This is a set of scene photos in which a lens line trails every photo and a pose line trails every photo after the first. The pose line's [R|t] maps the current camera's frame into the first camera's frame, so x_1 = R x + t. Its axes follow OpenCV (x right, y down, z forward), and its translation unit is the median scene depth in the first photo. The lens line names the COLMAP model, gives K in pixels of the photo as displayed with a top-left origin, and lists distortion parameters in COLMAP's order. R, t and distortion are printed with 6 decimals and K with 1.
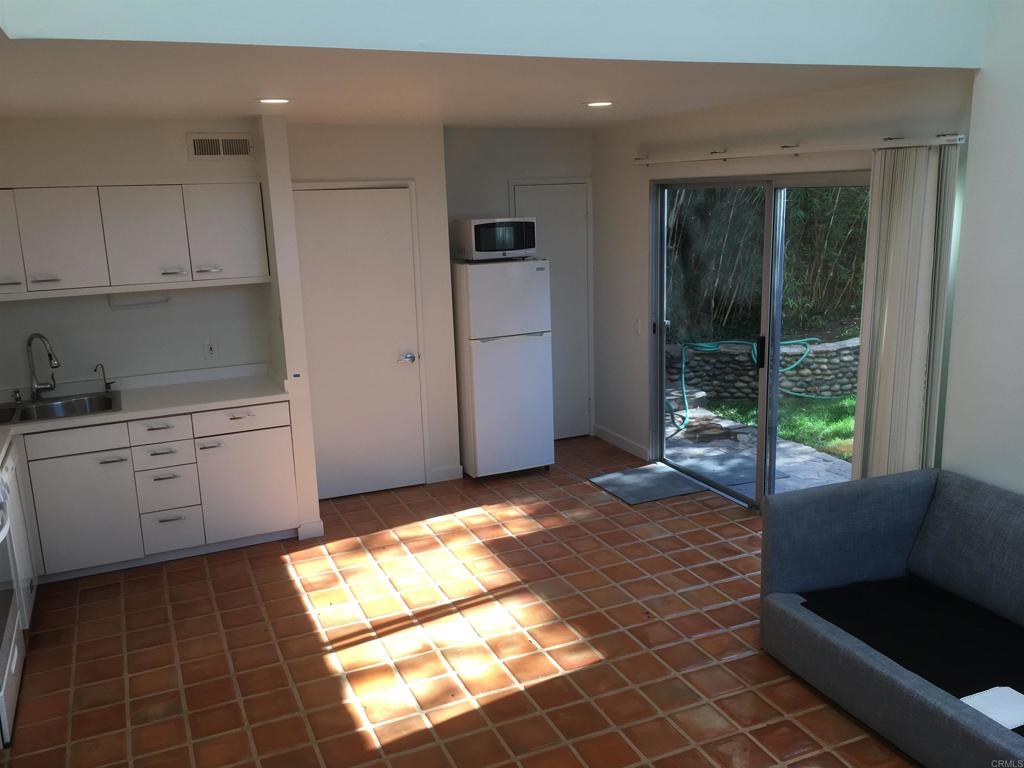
lens RADIAL K [[859.8, 0, 512.0], [0, 859.8, 384.0], [0, 0, 1]] dist [0.010903, 0.003397]
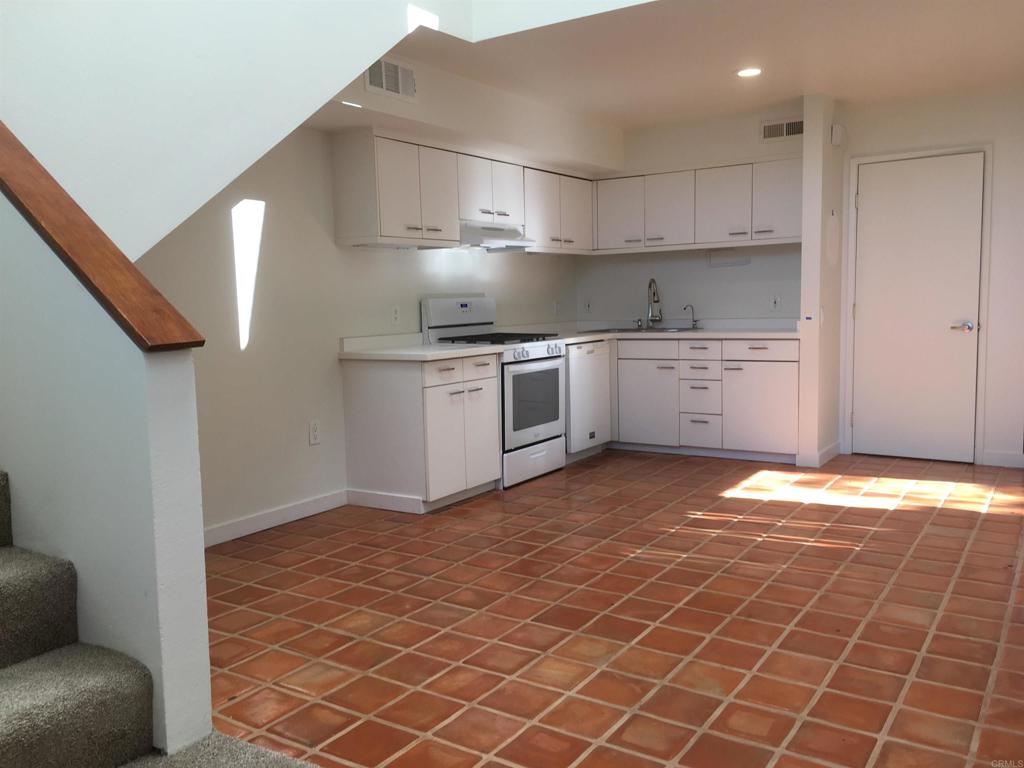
lens RADIAL K [[859.8, 0, 512.0], [0, 859.8, 384.0], [0, 0, 1]] dist [0.010903, 0.003397]
pose [[0.548679, 0.101816, -0.829810, 0.506353], [-0.168539, 0.985649, 0.009497, 0.135976], [0.818869, 0.134645, 0.557965, 0.049058]]
